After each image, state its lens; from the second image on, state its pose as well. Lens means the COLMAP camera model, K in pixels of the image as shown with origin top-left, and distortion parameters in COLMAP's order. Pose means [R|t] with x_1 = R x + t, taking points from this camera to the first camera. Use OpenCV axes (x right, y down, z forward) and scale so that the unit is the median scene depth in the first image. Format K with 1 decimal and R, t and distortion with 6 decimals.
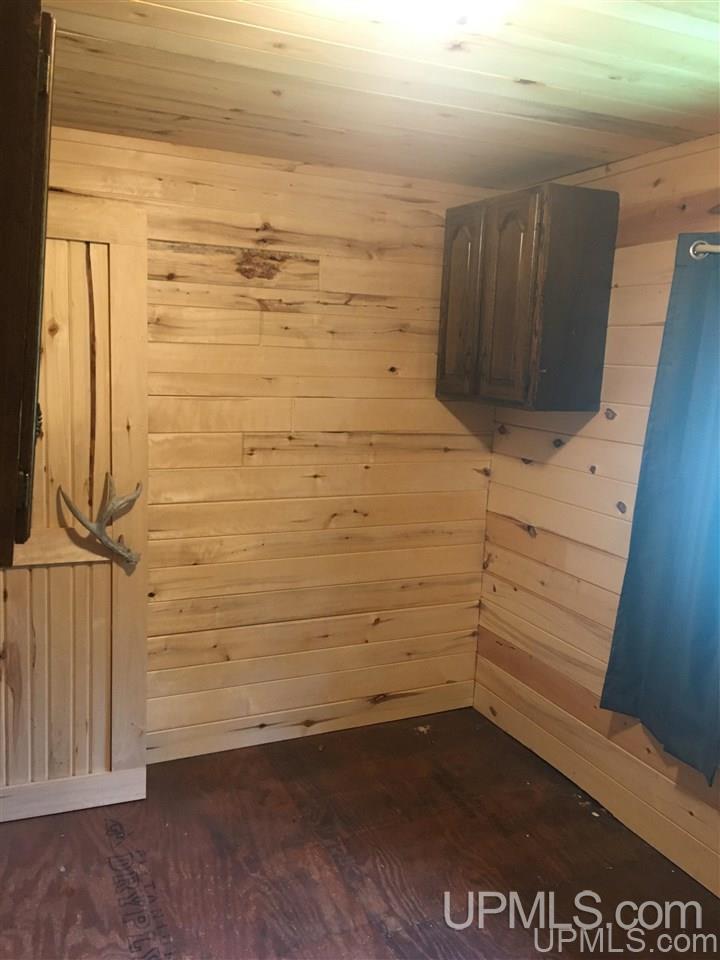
lens RADIAL K [[818.7, 0, 360.6], [0, 818.7, 479.7], [0, 0, 1]] dist [0.082077, -0.111269]
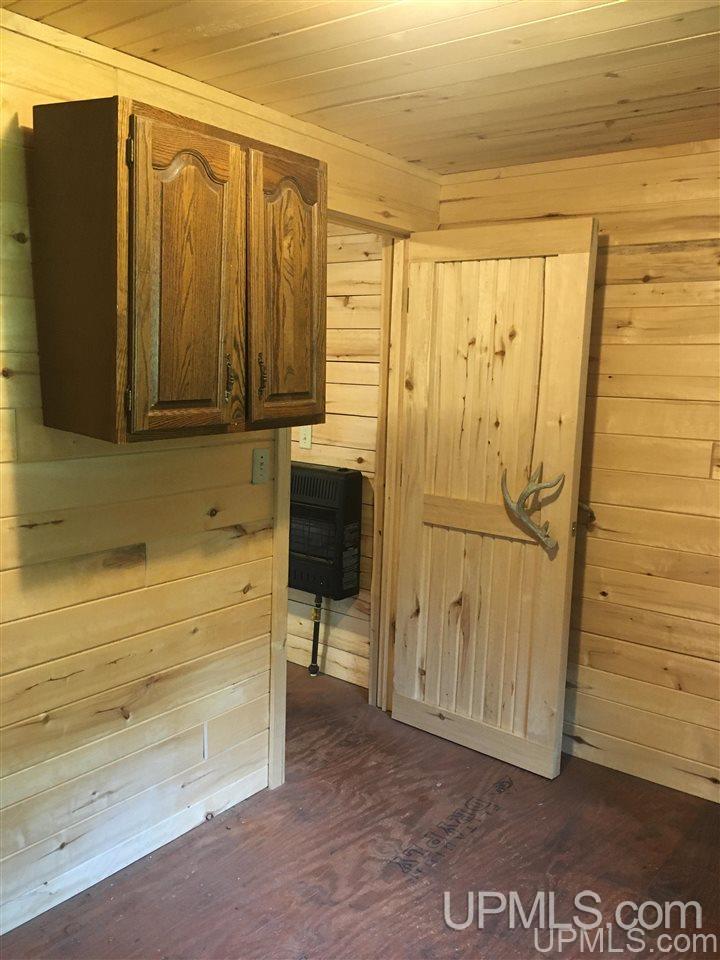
lens RADIAL K [[818.7, 0, 360.7], [0, 818.7, 478.5], [0, 0, 1]] dist [0.082077, -0.111269]
pose [[0.480641, 0.097476, -0.871483, 0.570551], [-0.152897, 0.987896, 0.026172, 0.022643], [0.863485, 0.120668, 0.489727, 0.271163]]
